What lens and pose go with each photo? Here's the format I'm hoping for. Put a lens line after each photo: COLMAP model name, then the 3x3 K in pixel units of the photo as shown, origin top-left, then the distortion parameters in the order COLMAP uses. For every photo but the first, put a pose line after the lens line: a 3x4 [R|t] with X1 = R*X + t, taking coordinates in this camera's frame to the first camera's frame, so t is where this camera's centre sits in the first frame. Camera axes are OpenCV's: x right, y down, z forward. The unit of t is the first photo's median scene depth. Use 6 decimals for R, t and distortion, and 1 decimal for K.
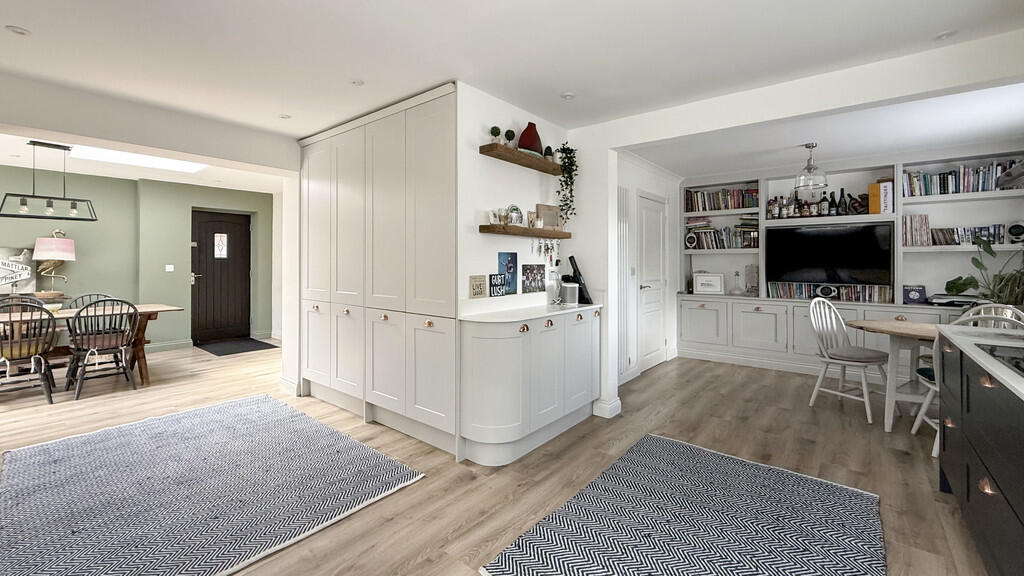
lens RADIAL K [[425.0, 0, 510.6], [0, 425.0, 263.4], [0, 0, 1]] dist [-0.003654, -0.000069]
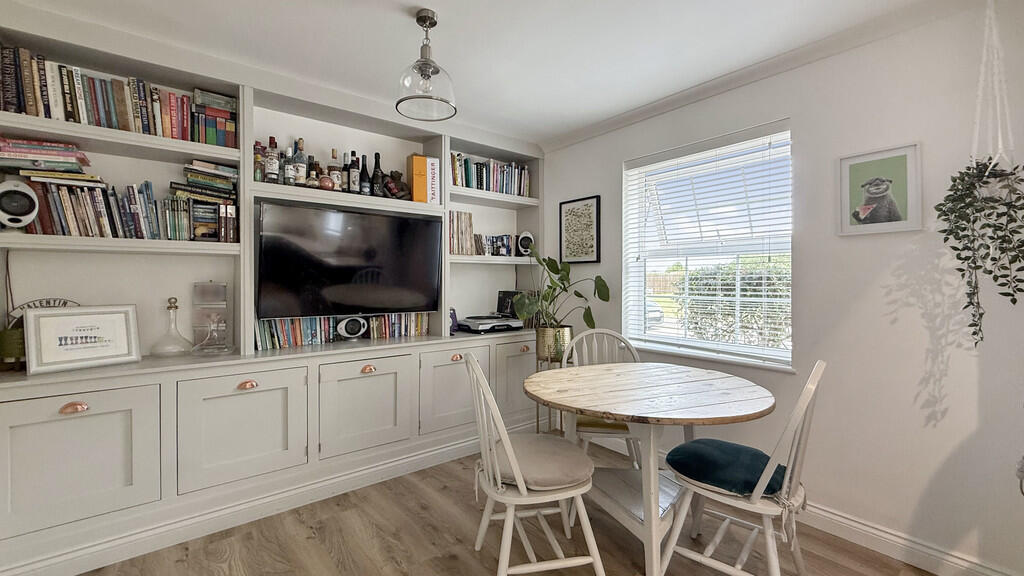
lens RADIAL K [[425.0, 0, 509.2], [0, 425.0, 280.1], [0, 0, 1]] dist [-0.003654, -0.000069]
pose [[0.204796, 0.000149, 0.978805, 0.206778], [0.001995, 0.999998, -0.000570, 0.003013], [-0.978803, 0.002070, 0.204795, 0.614775]]
